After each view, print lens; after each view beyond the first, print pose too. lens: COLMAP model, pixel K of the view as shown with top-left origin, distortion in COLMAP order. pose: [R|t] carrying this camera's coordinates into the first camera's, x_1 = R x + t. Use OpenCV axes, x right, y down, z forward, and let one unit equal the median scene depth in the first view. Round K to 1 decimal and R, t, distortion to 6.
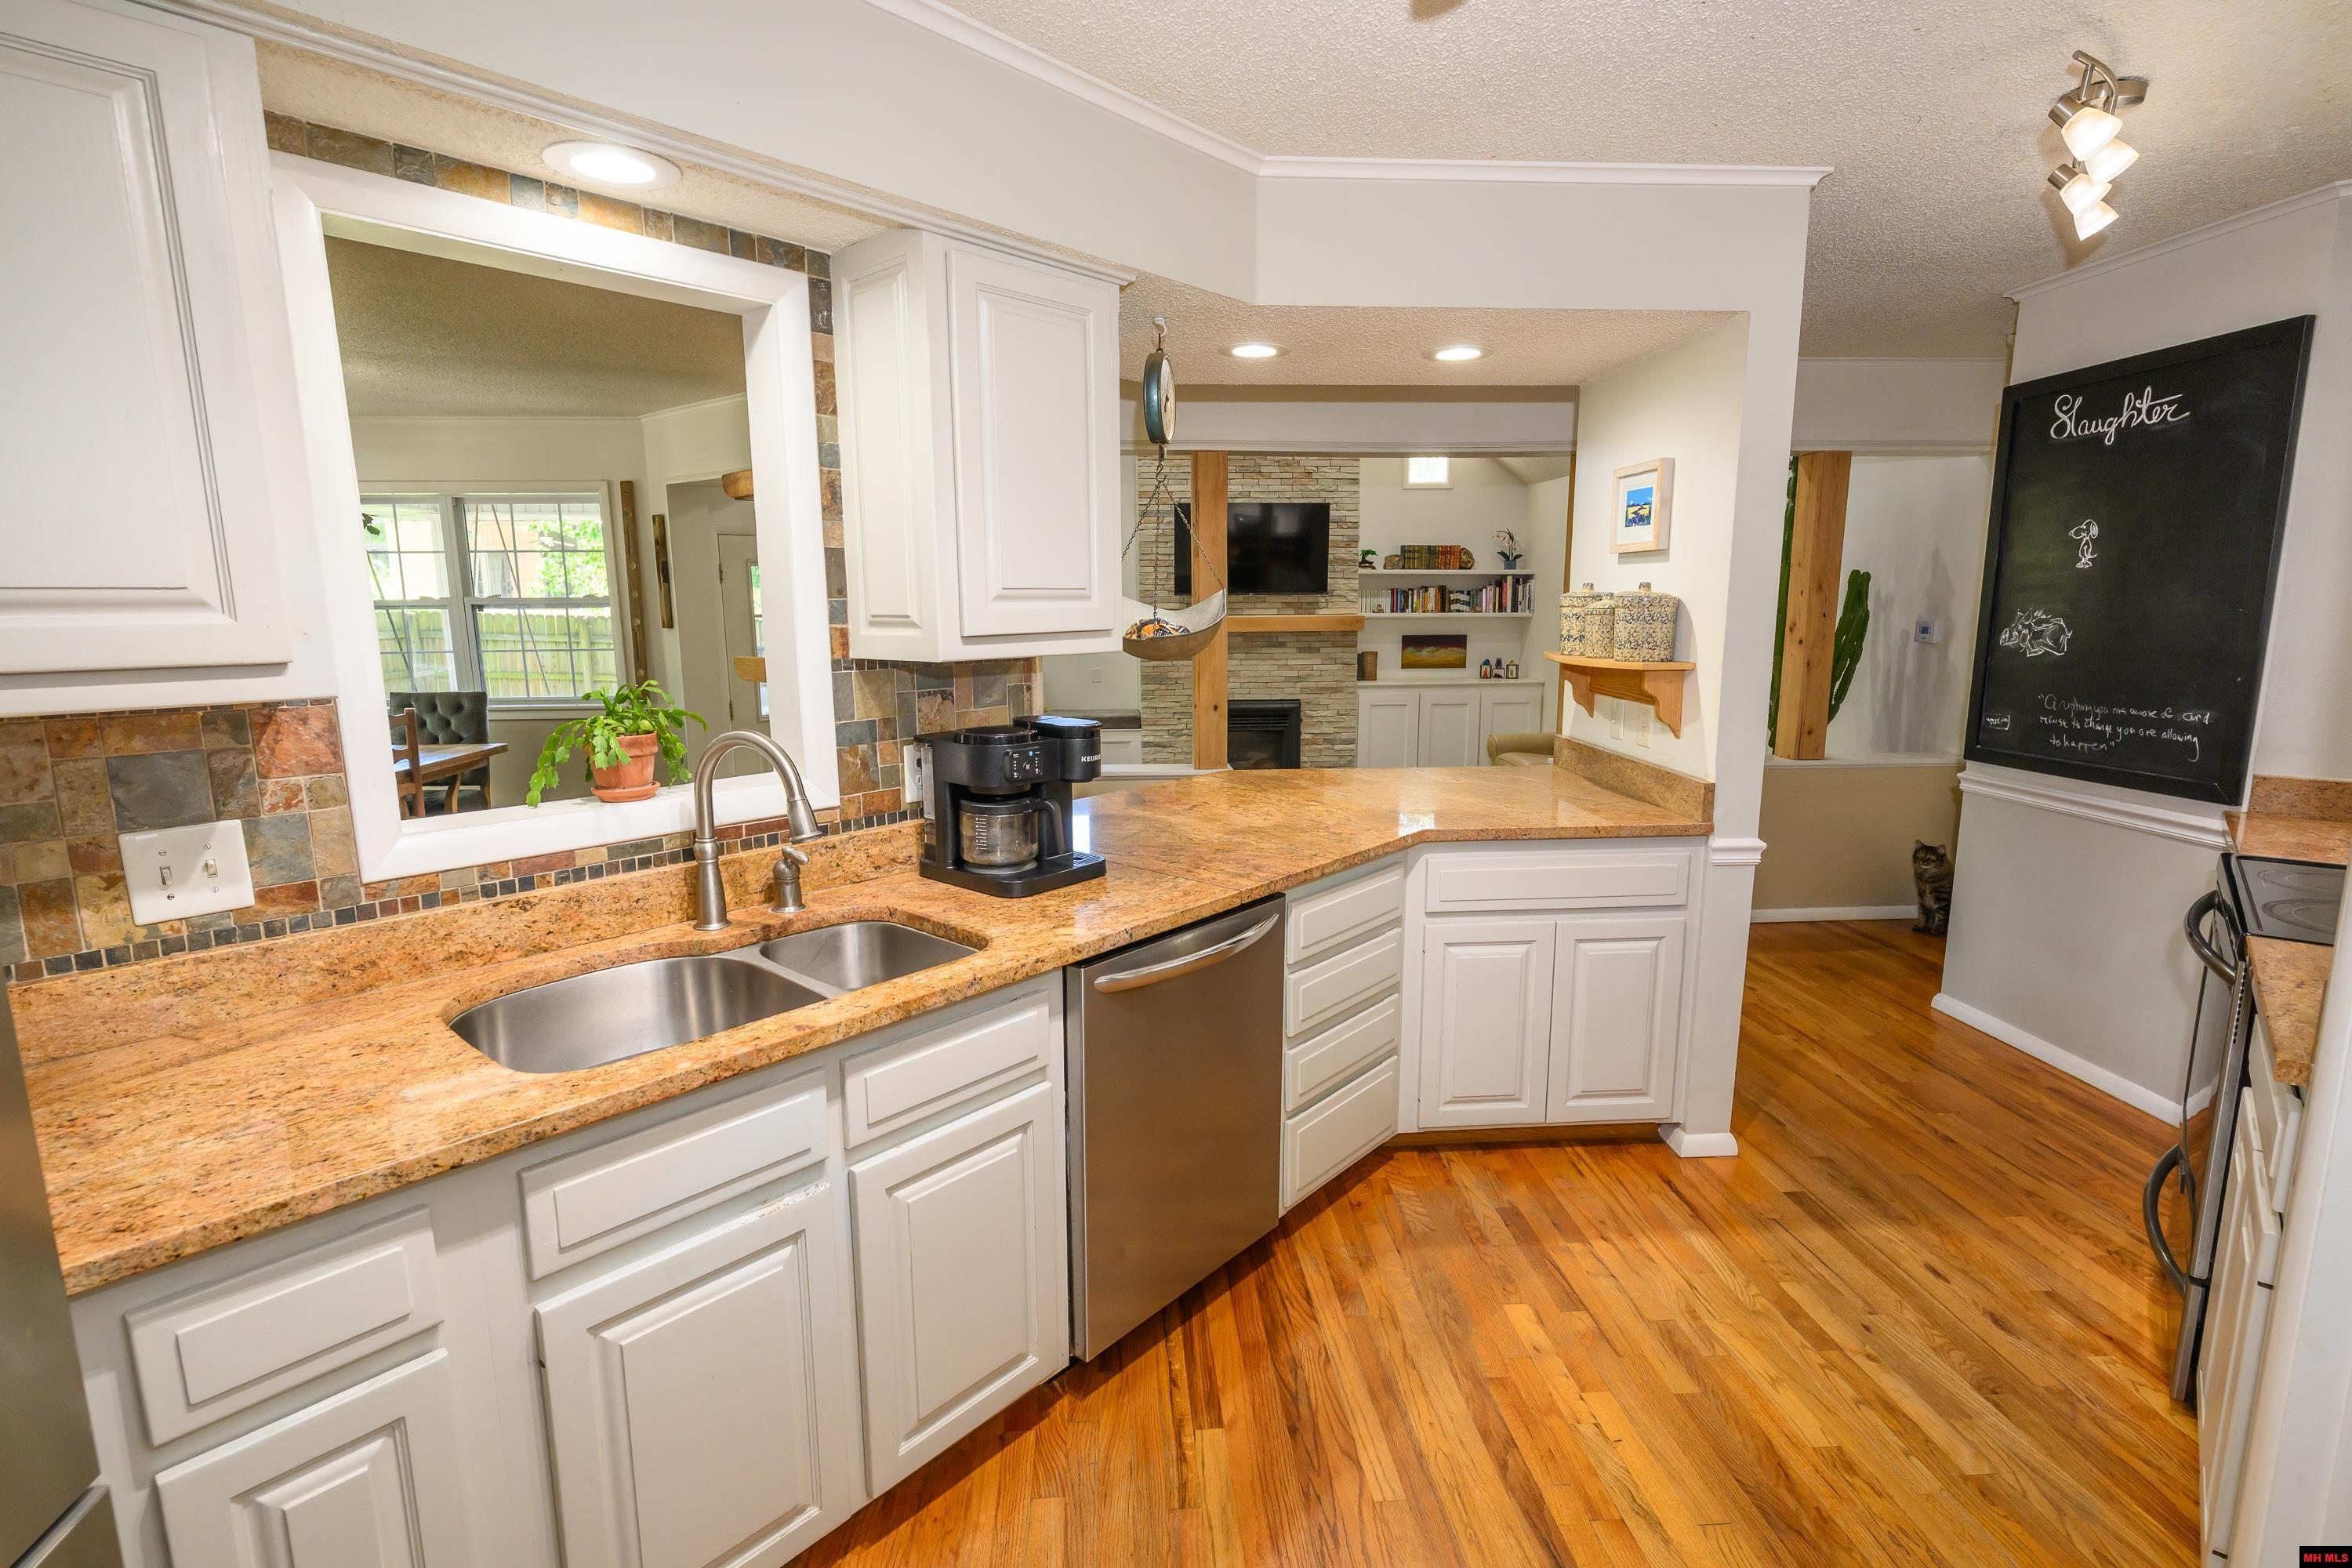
lens RADIAL K [[1113.5, 0, 1176.0], [0, 1113.5, 784.0], [0, 0, 1]] dist [-0.000468, 0.000619]
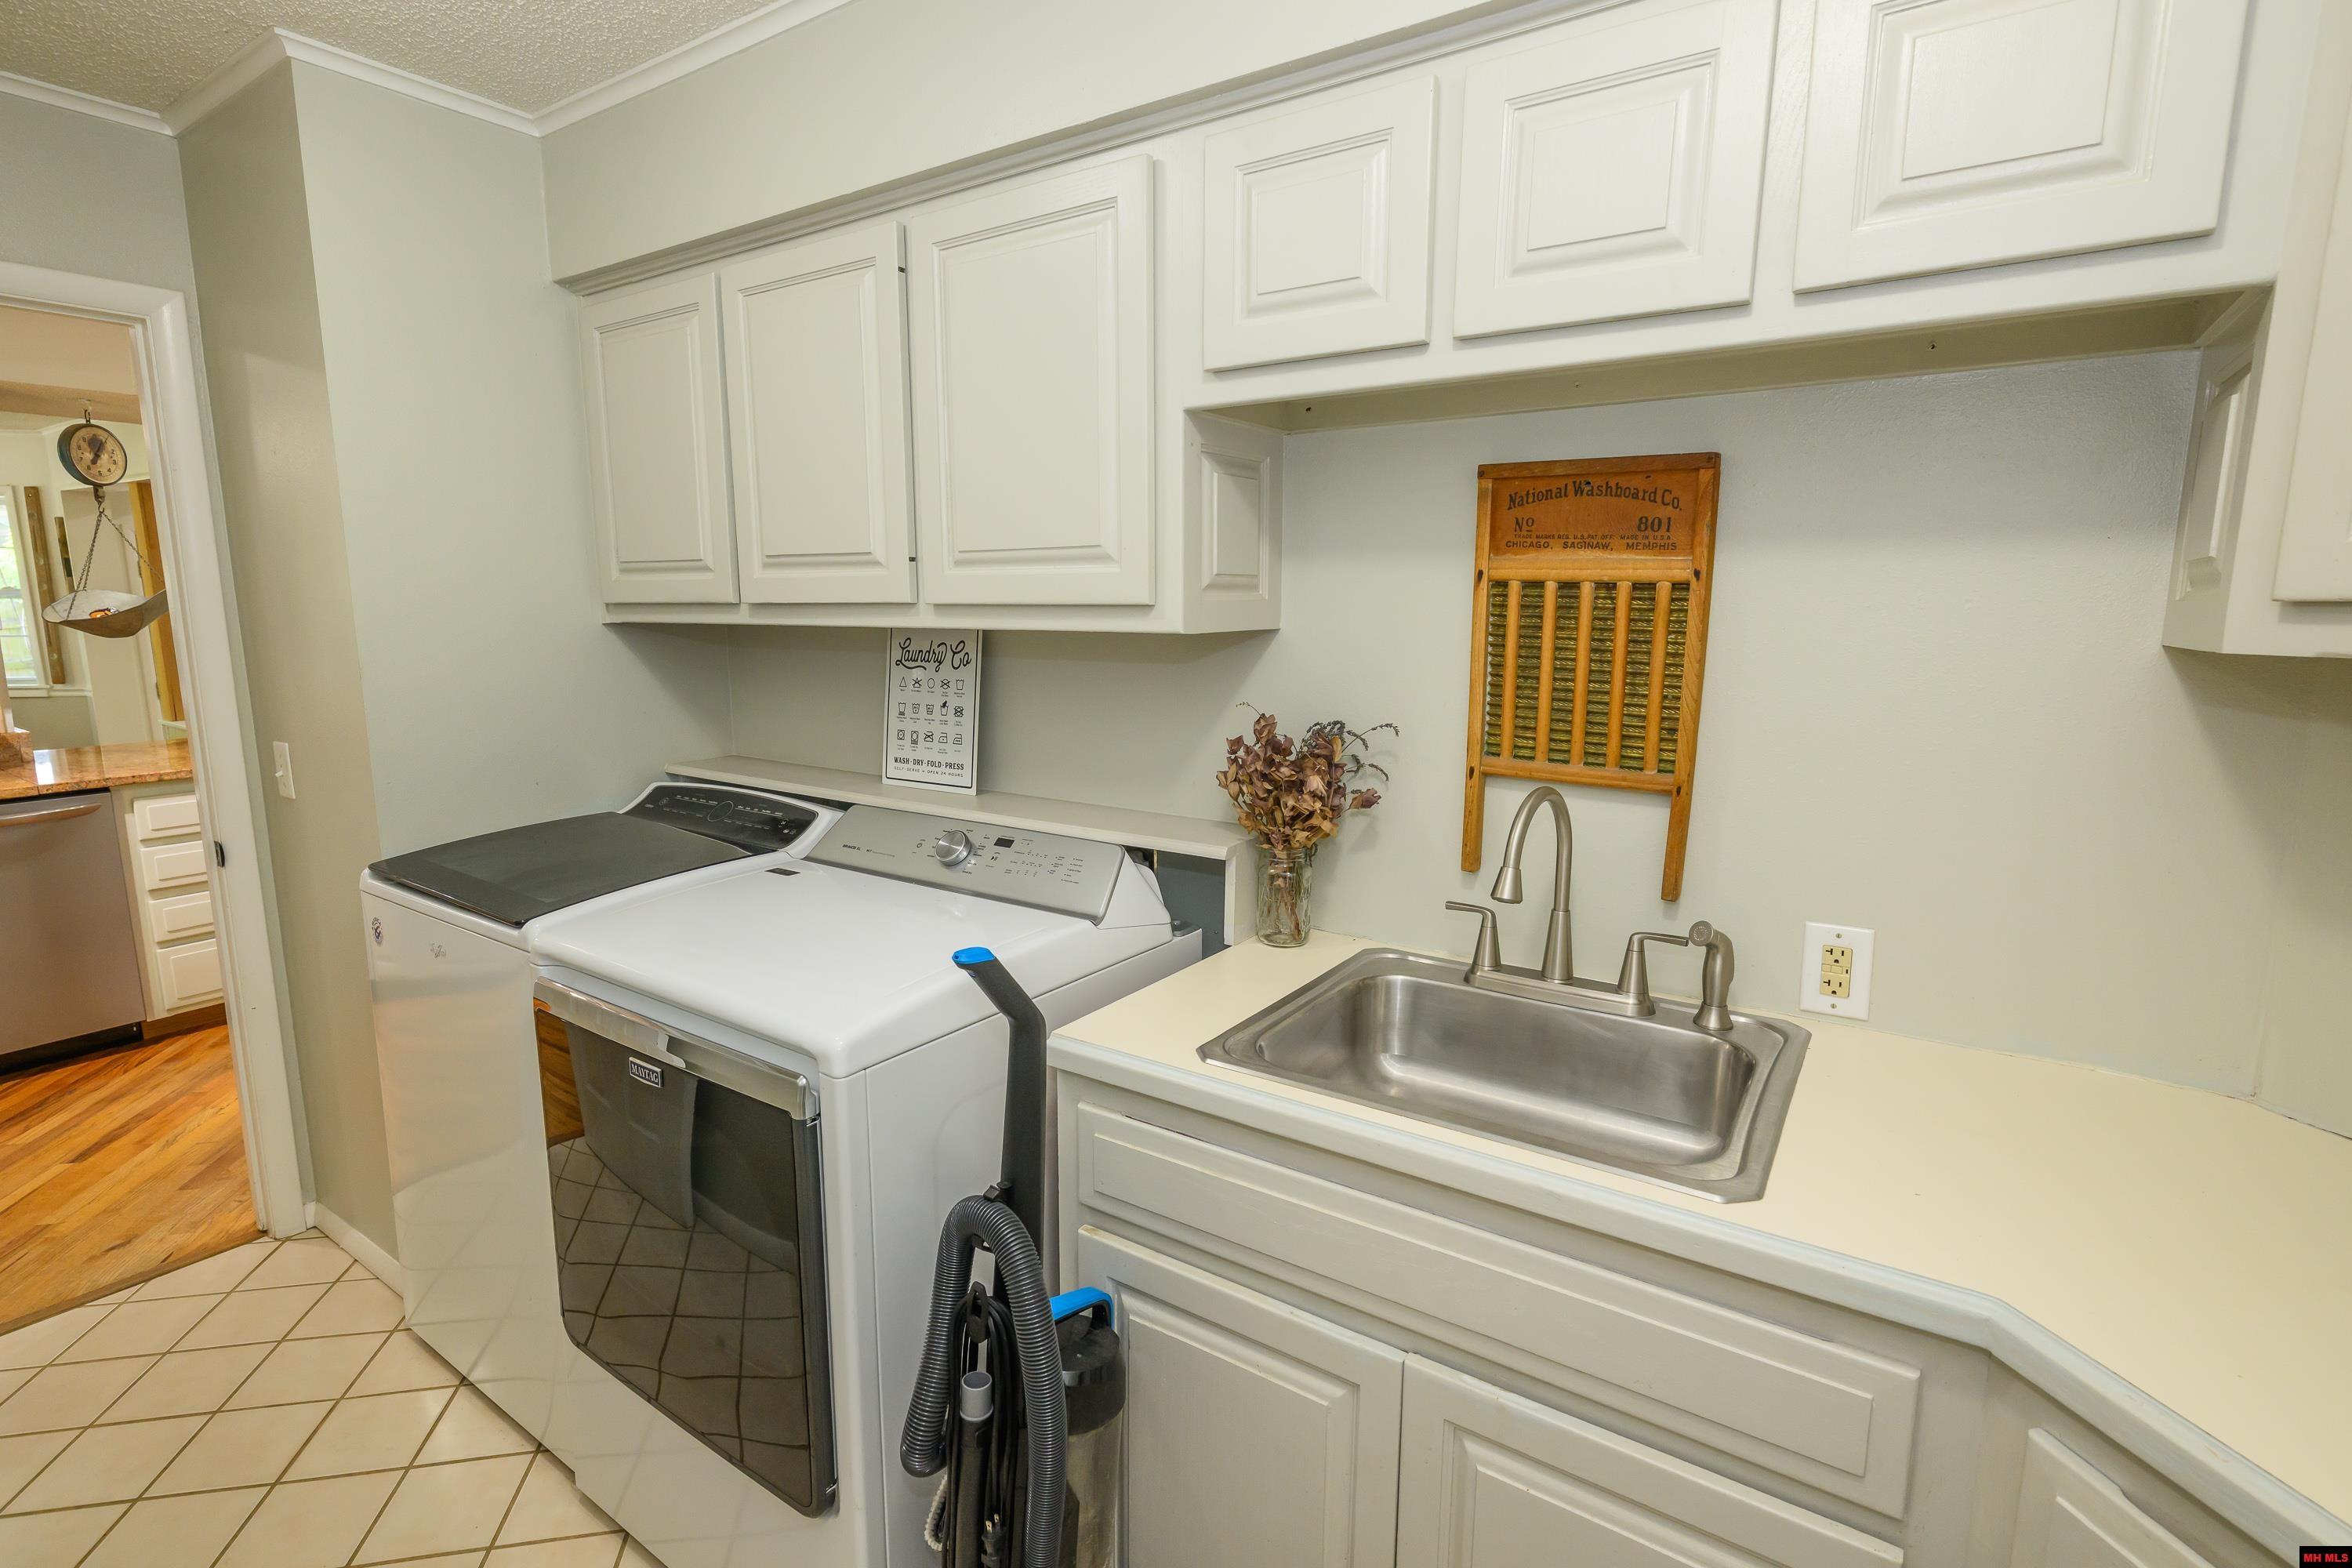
lens RADIAL K [[1142.1, 0, 1176.0], [0, 1142.1, 784.0], [0, 0, 1]] dist [-0.001890, -0.000823]
pose [[0.993488, -0.006940, 0.113726, 1.072645], [0.007546, 0.999960, -0.004894, 0.085946], [-0.113687, 0.005720, 0.993500, -0.546842]]
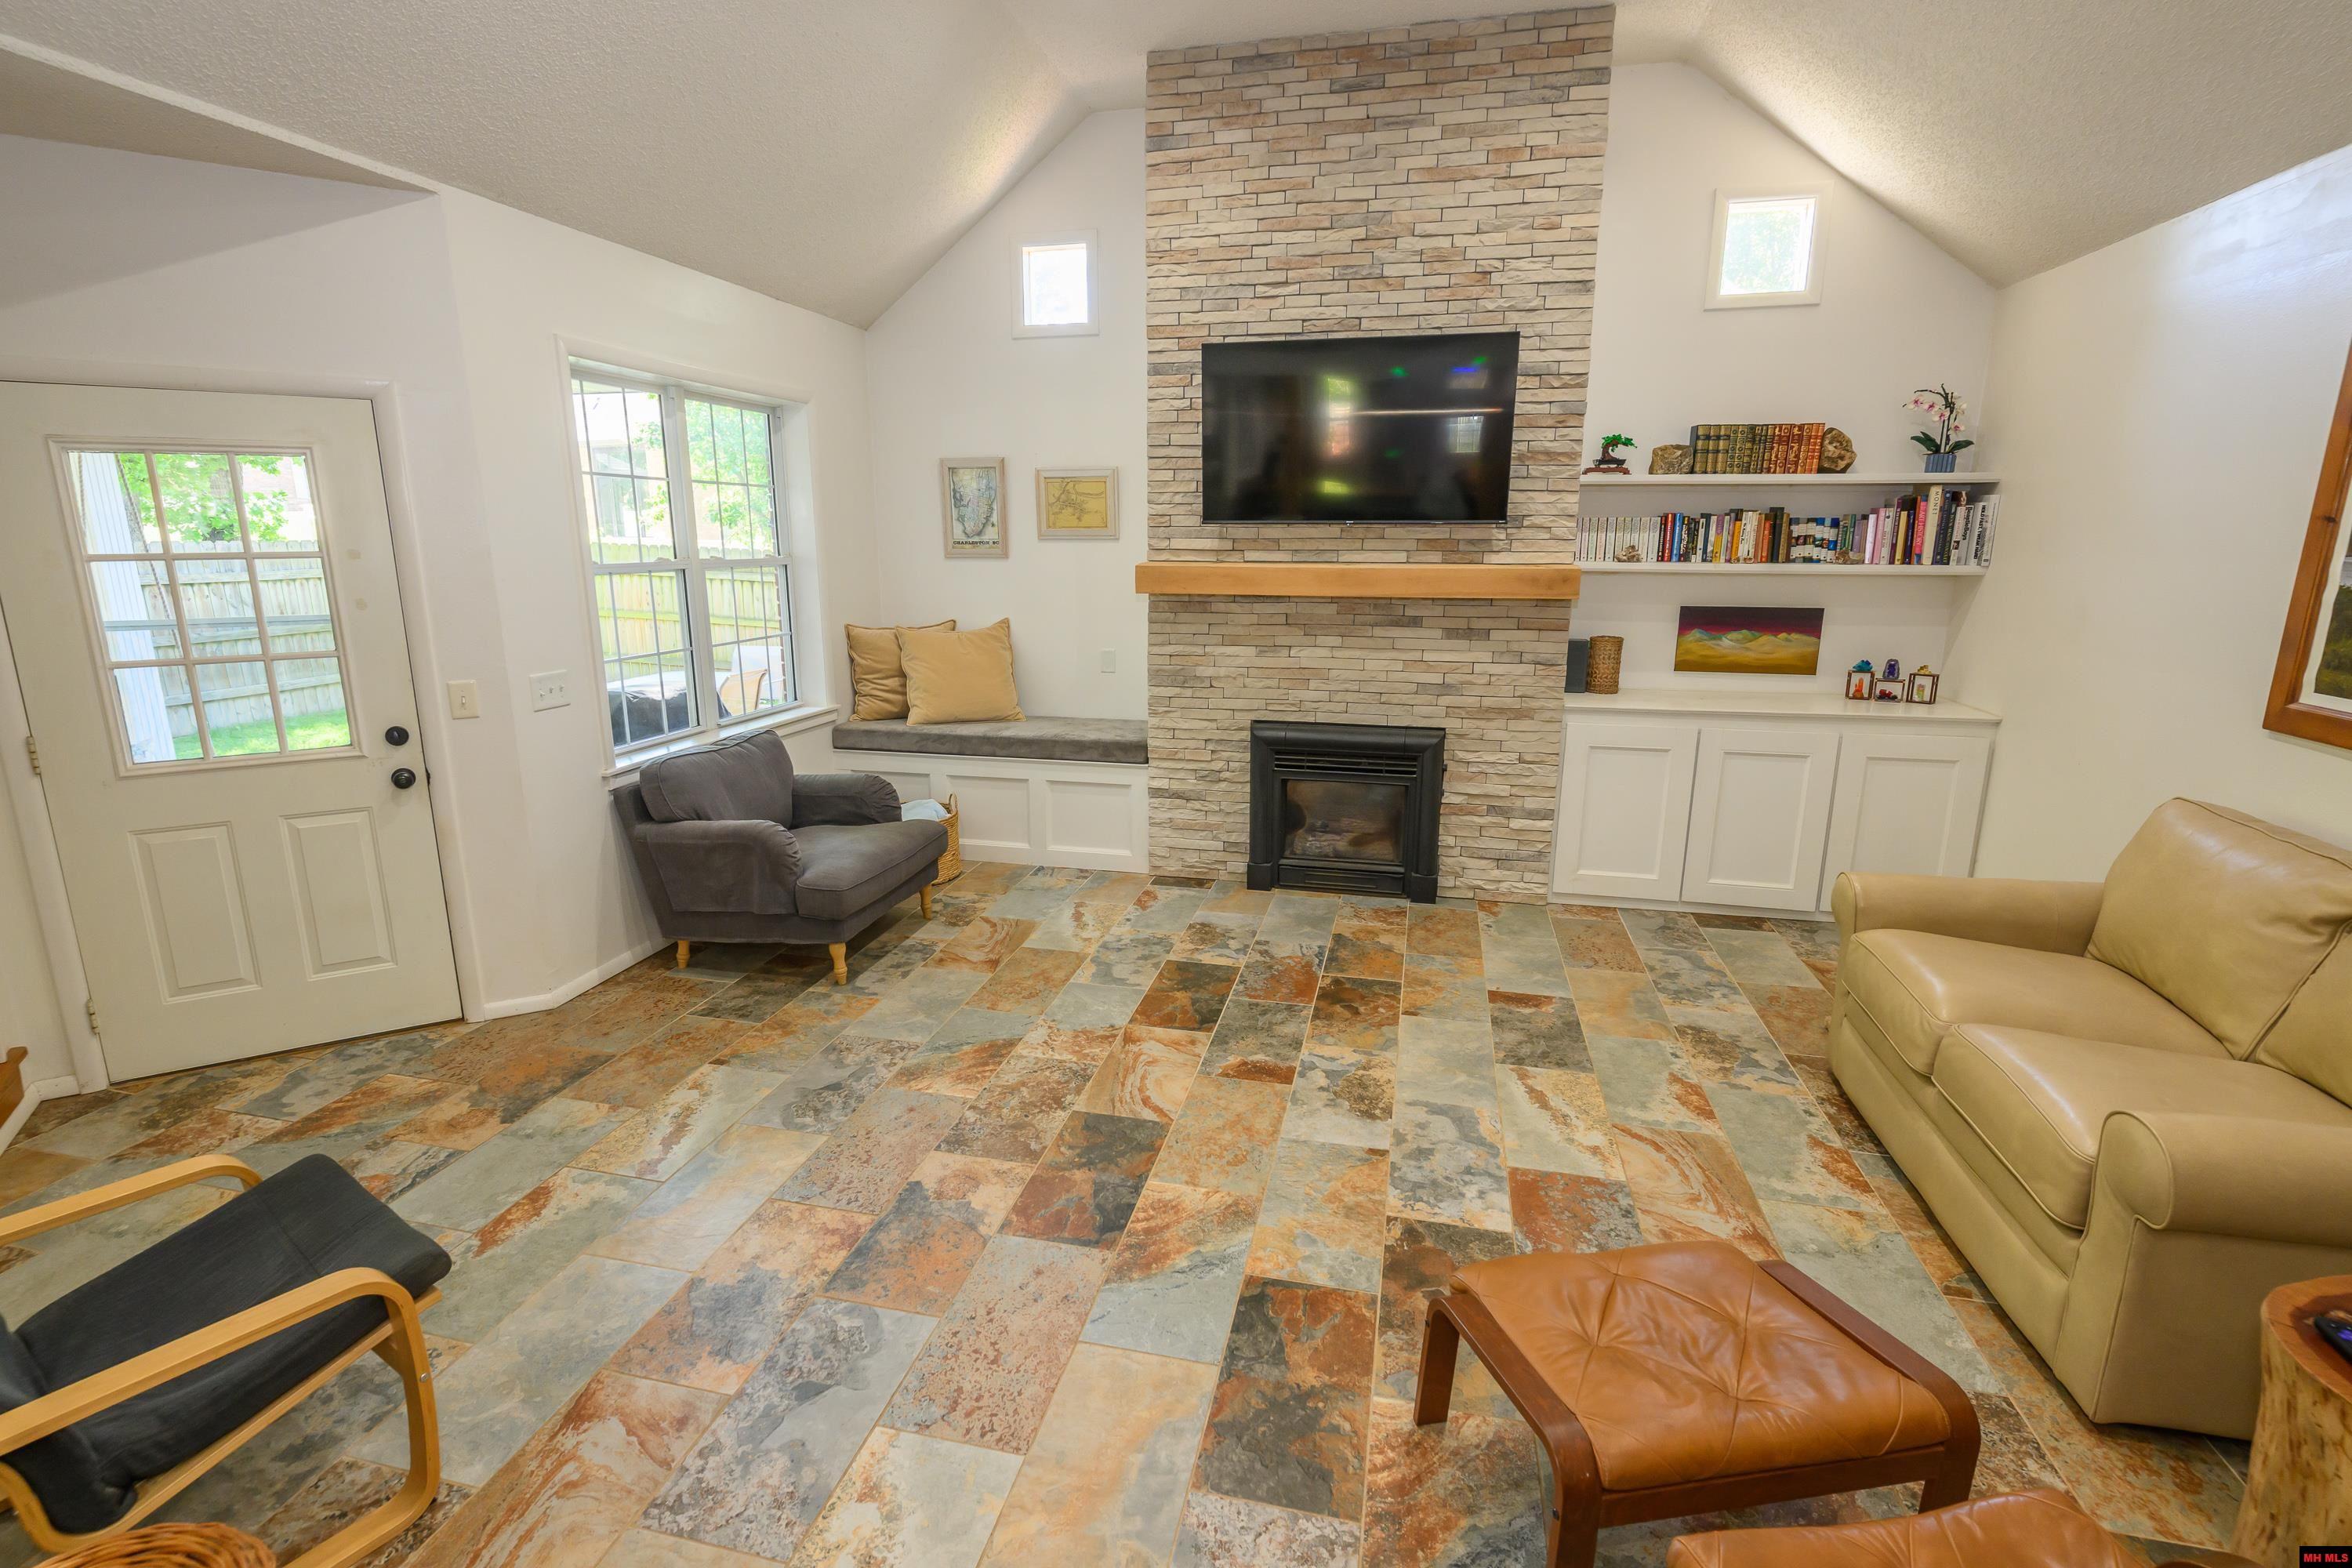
lens RADIAL K [[1107.0, 0, 1164.3], [0, 1107.0, 776.9], [0, 0, 1]] dist [-0.000078, 0.000675]
pose [[0.953668, 0.072444, -0.292009, 0.452994], [-0.056698, 0.996462, 0.062040, -0.254425], [0.295471, -0.042609, 0.954401, 1.526827]]
